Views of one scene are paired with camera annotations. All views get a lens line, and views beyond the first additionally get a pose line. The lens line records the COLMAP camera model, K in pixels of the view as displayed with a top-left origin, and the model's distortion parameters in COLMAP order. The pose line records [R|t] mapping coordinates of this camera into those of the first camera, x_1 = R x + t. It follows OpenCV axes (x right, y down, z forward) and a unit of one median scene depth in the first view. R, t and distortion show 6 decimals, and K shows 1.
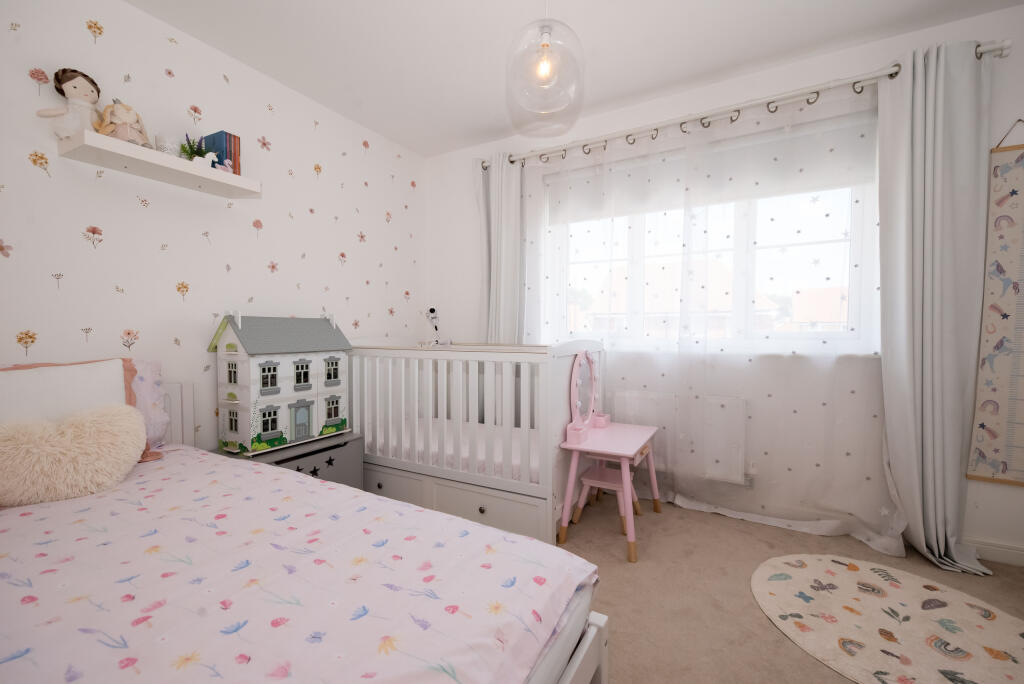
lens RADIAL K [[428.8, 0, 513.2], [0, 428.8, 337.4], [0, 0, 1]] dist [-0.001796, -0.000215]
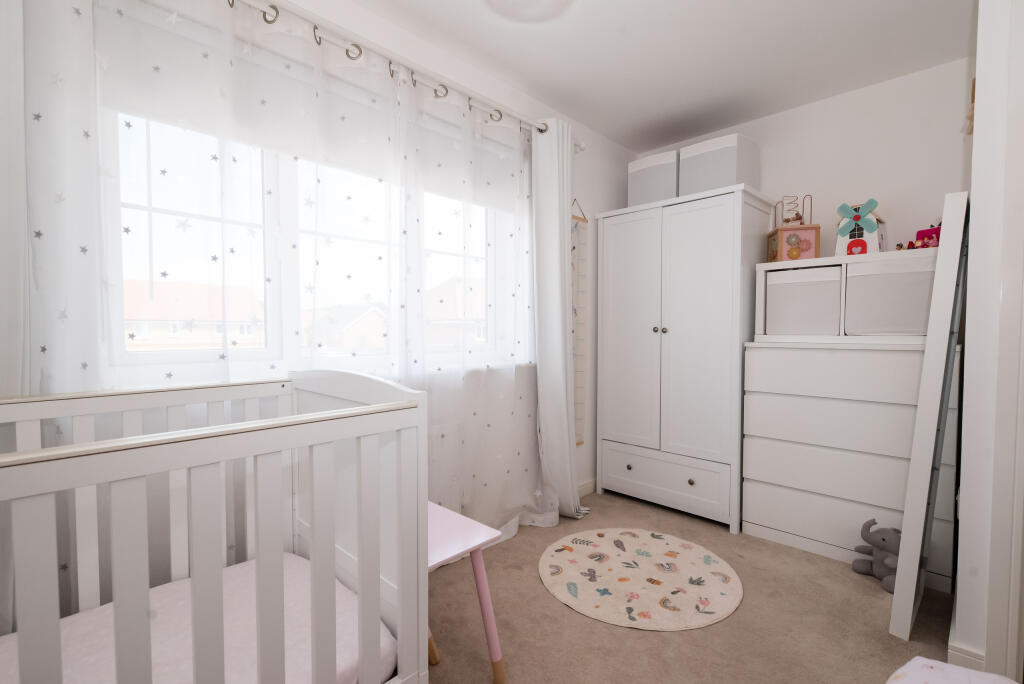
lens RADIAL K [[465.6, 0, 513.1], [0, 465.6, 344.0], [0, 0, 1]] dist [0.001050, -0.000030]
pose [[0.248083, -0.027700, 0.968343, -0.468008], [0.012581, 0.999599, 0.025371, -0.053879], [-0.968657, 0.005889, 0.248332, 0.850456]]
